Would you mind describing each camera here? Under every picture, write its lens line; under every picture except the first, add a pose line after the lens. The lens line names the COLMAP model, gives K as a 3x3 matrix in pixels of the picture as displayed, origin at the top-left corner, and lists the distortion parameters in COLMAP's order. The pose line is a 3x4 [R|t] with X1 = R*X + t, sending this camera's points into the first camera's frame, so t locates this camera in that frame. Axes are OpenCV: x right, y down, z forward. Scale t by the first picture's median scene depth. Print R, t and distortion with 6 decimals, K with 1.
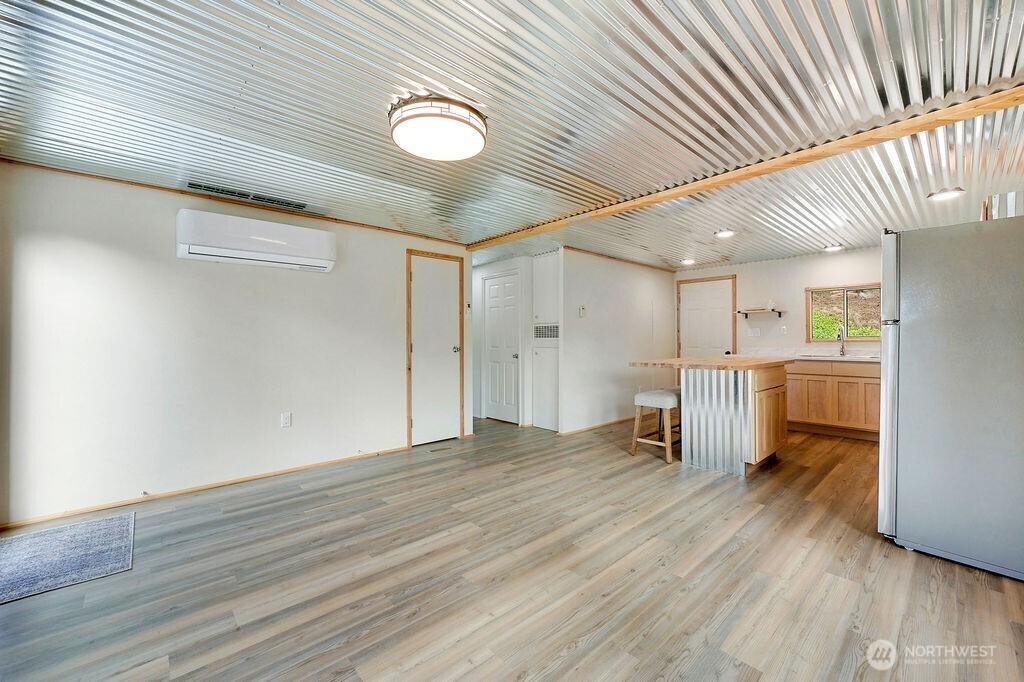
lens RADIAL K [[407.9, 0, 524.7], [0, 407.9, 336.9], [0, 0, 1]] dist [-0.000279, -0.000009]
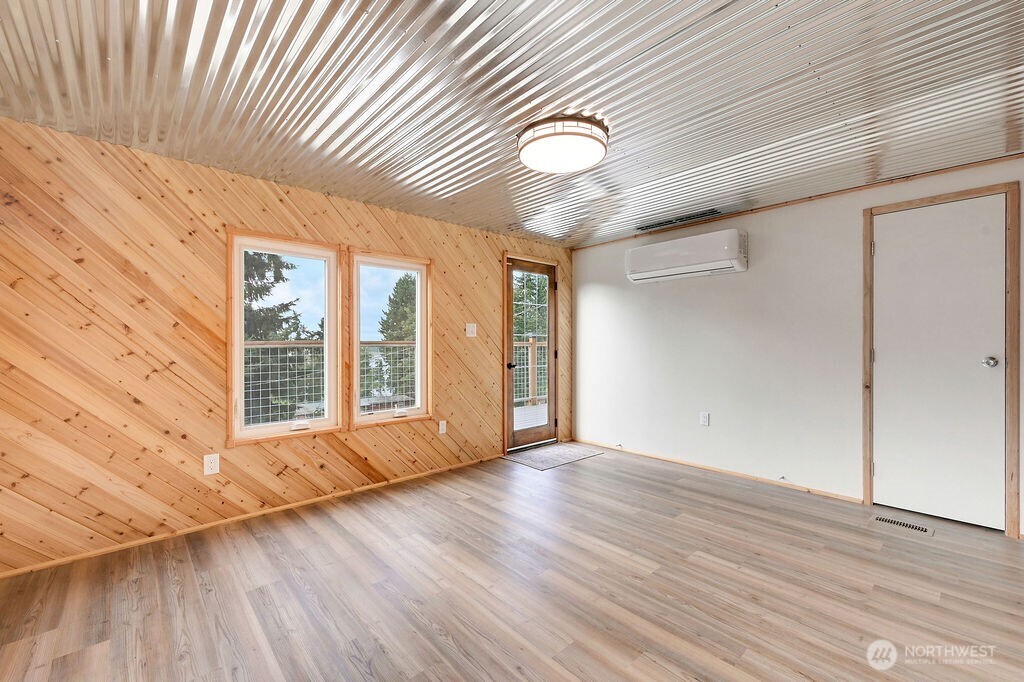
lens RADIAL K [[429.4, 0, 515.4], [0, 429.4, 343.0], [0, 0, 1]] dist [0.001380, 0.000080]
pose [[-0.016986, 0.001703, -0.999854, 0.560024], [0.005978, 0.999981, 0.001602, 0.001956], [0.999838, -0.005950, -0.016996, 0.552286]]
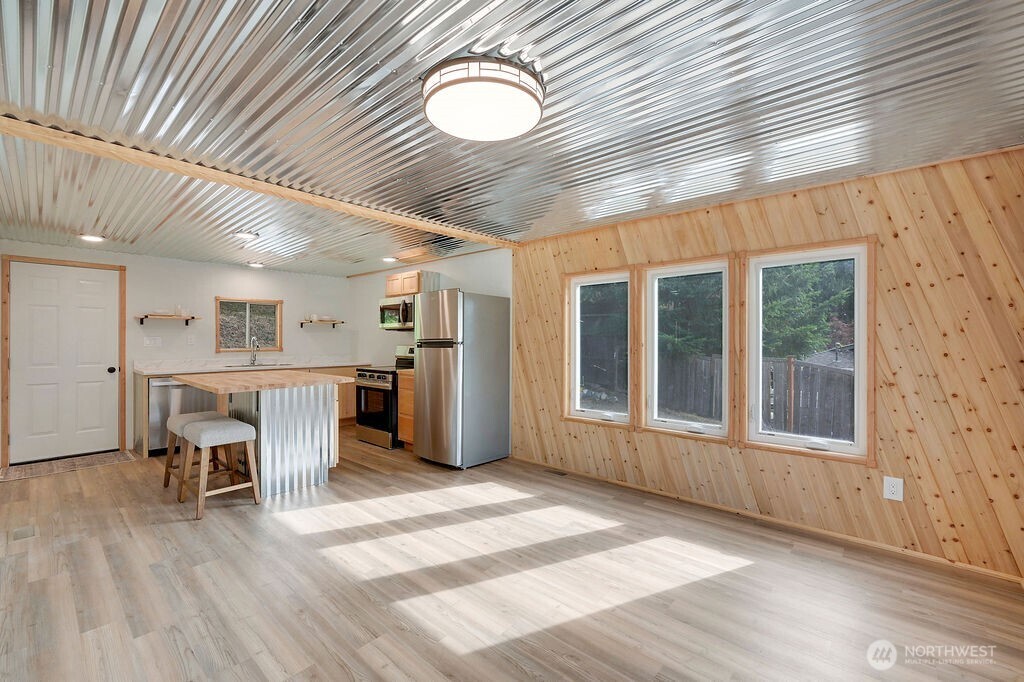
lens RADIAL K [[429.4, 0, 515.4], [0, 429.4, 343.0], [0, 0, 1]] dist [0.001380, 0.000080]
pose [[-0.082977, -0.002370, 0.996549, -0.636402], [-0.005169, 0.999985, 0.001948, -0.026933], [-0.996538, -0.004989, -0.082988, 0.617033]]
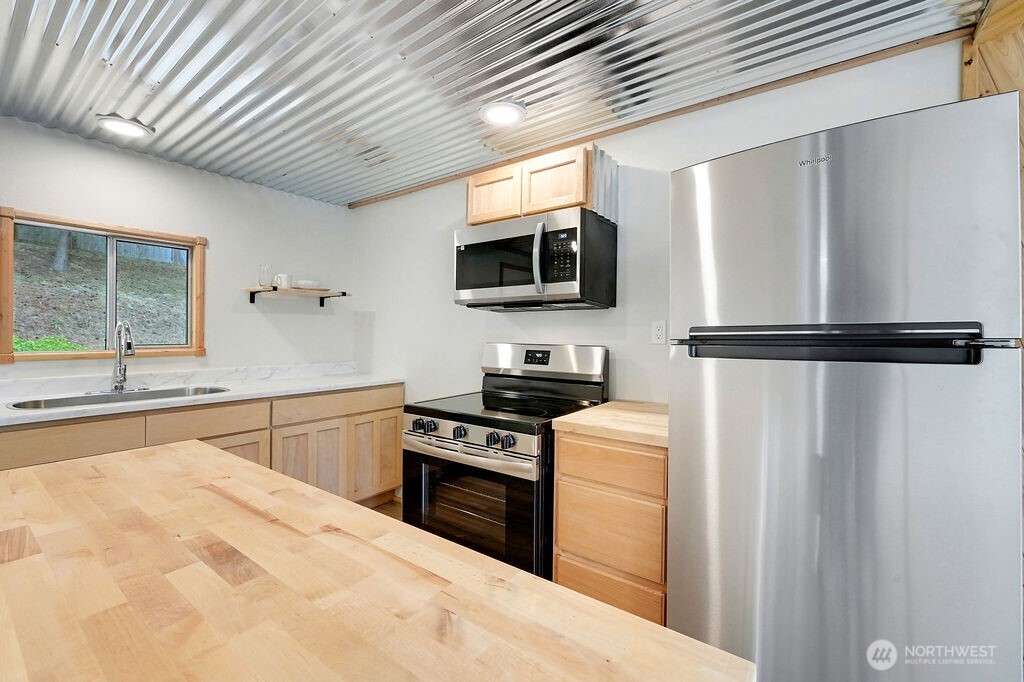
lens RADIAL K [[424.7, 0, 521.9], [0, 424.7, 335.4], [0, 0, 1]] dist [-0.002725, -0.000074]
pose [[-0.186225, -0.002631, 0.982504, 0.404571], [-0.011512, 0.999934, 0.000495, -0.026718], [-0.982440, -0.011218, -0.186242, 1.030328]]
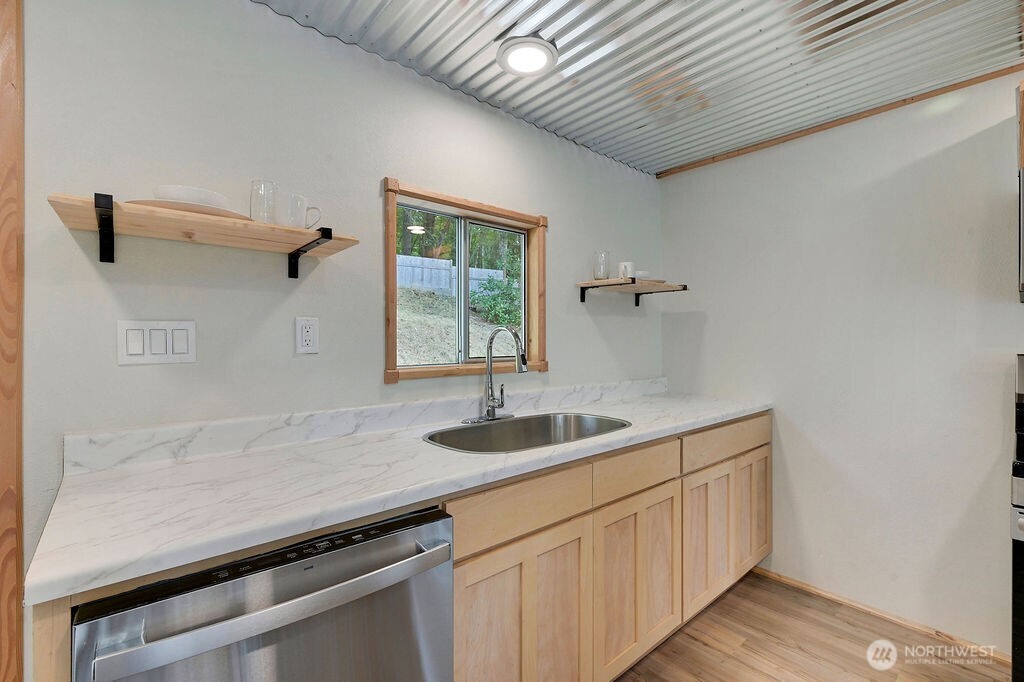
lens RADIAL K [[452.0, 0, 512.0], [0, 452.0, 341.0], [0, 0, 1]] dist [0.001975, 0.000114]
pose [[0.039132, 0.000535, 0.999234, 0.647861], [-0.005892, 0.999983, -0.000304, -0.023789], [-0.999217, -0.005876, 0.039135, 1.494769]]
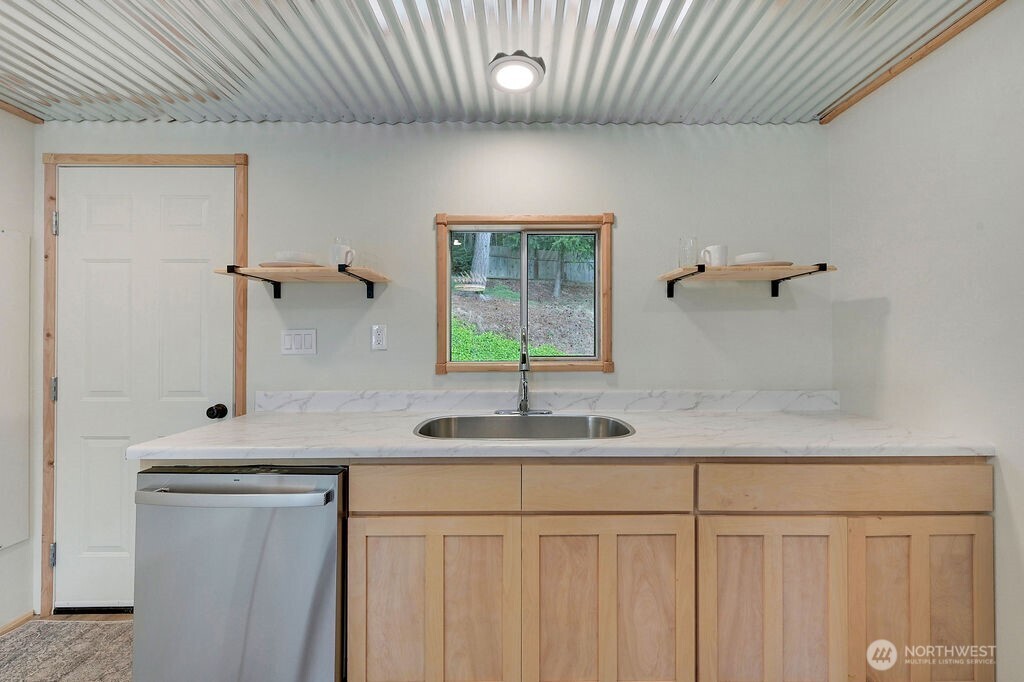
lens RADIAL K [[407.9, 0, 524.7], [0, 407.9, 336.9], [0, 0, 1]] dist [-0.000279, -0.000009]
pose [[0.682921, 0.007120, 0.730458, 0.802636], [-0.003946, 0.999974, -0.006058, -0.026231], [-0.730482, 0.001254, 0.682931, 1.169671]]
